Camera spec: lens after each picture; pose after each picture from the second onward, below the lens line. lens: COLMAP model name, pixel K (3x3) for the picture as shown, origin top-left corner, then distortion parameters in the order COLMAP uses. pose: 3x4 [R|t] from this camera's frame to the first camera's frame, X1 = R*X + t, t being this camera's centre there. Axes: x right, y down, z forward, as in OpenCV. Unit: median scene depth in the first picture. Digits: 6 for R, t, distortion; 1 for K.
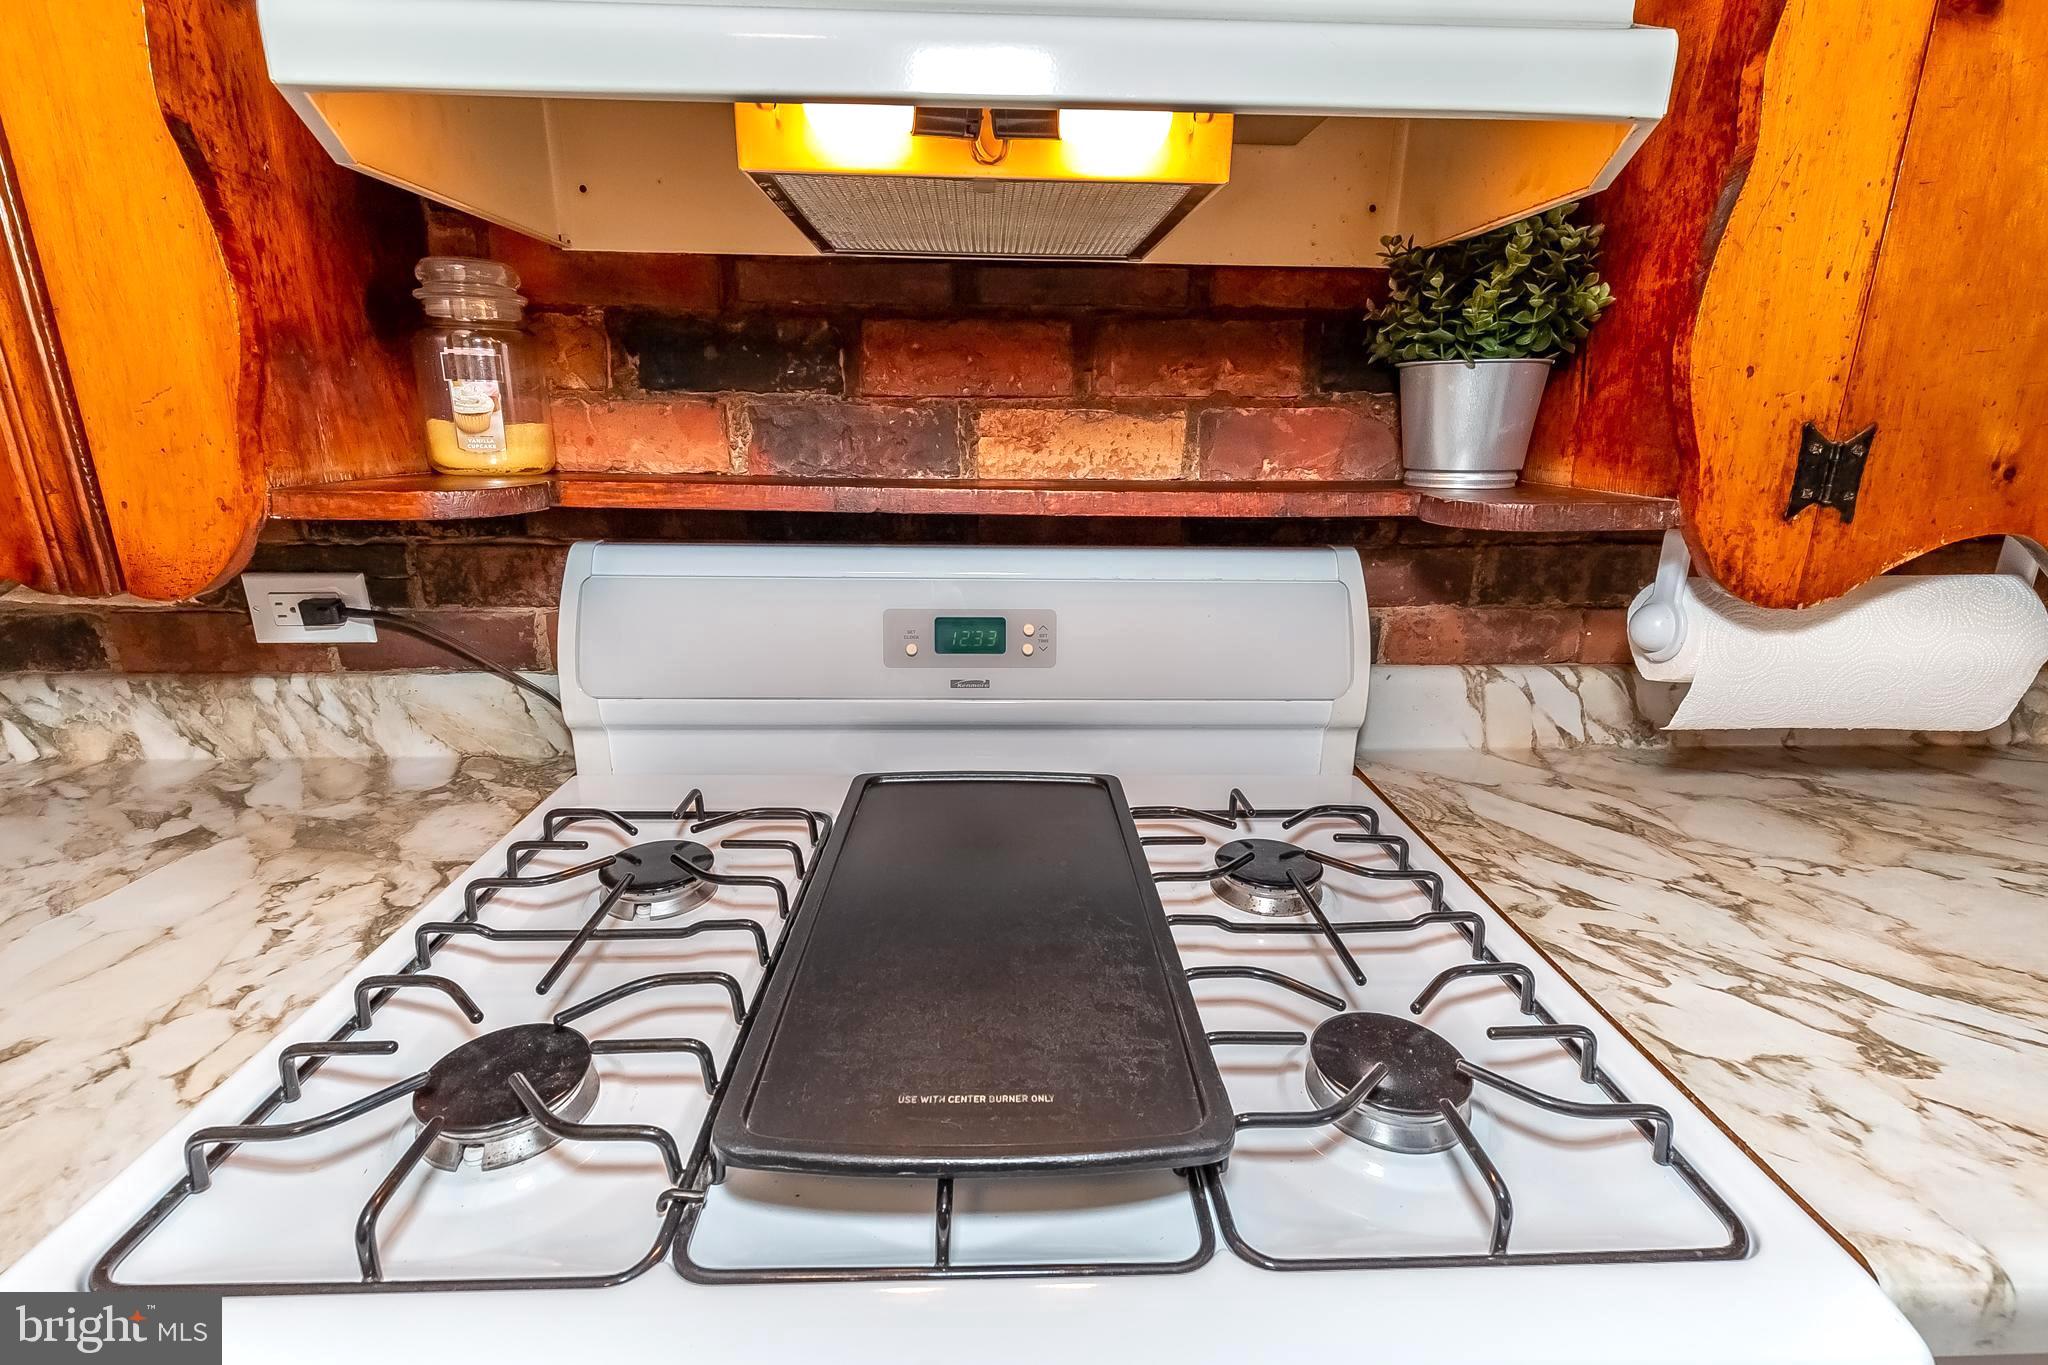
lens RADIAL K [[939.1, 0, 1024.0], [0, 939.1, 682.5], [0, 0, 1]] dist [0.002253, -0.000468]
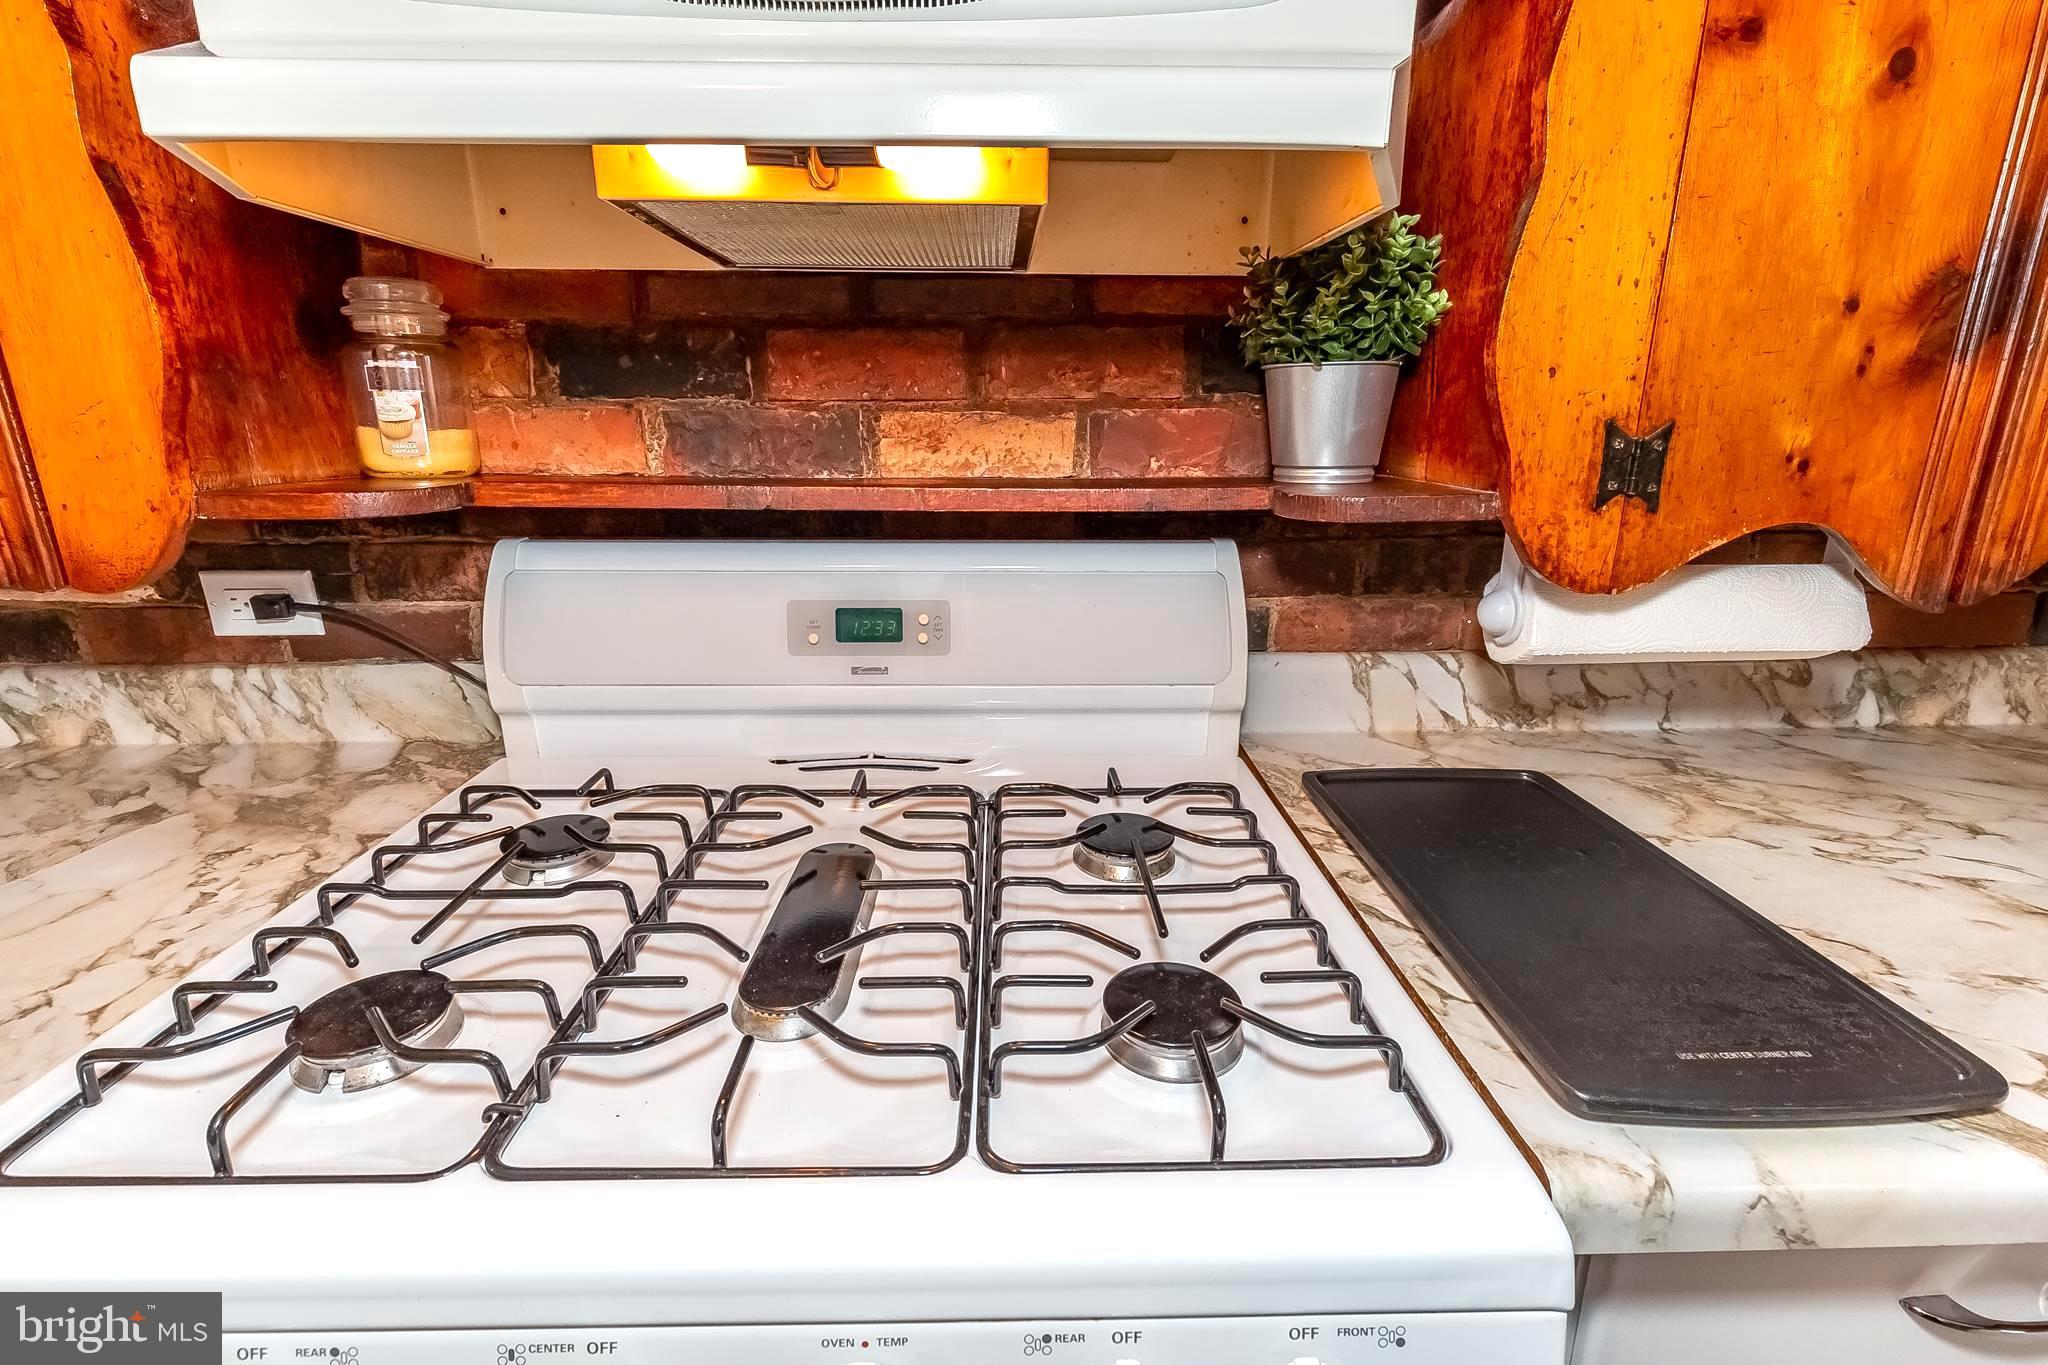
lens RADIAL K [[932.9, 0, 1024.0], [0, 932.9, 682.5], [0, 0, 1]] dist [-0.004258, -0.000013]
pose [[0.999874, -0.003797, -0.015418, 0.155777], [0.003803, 0.999993, 0.000349, 0.017681], [0.015416, -0.000408, 0.999881, -0.061773]]
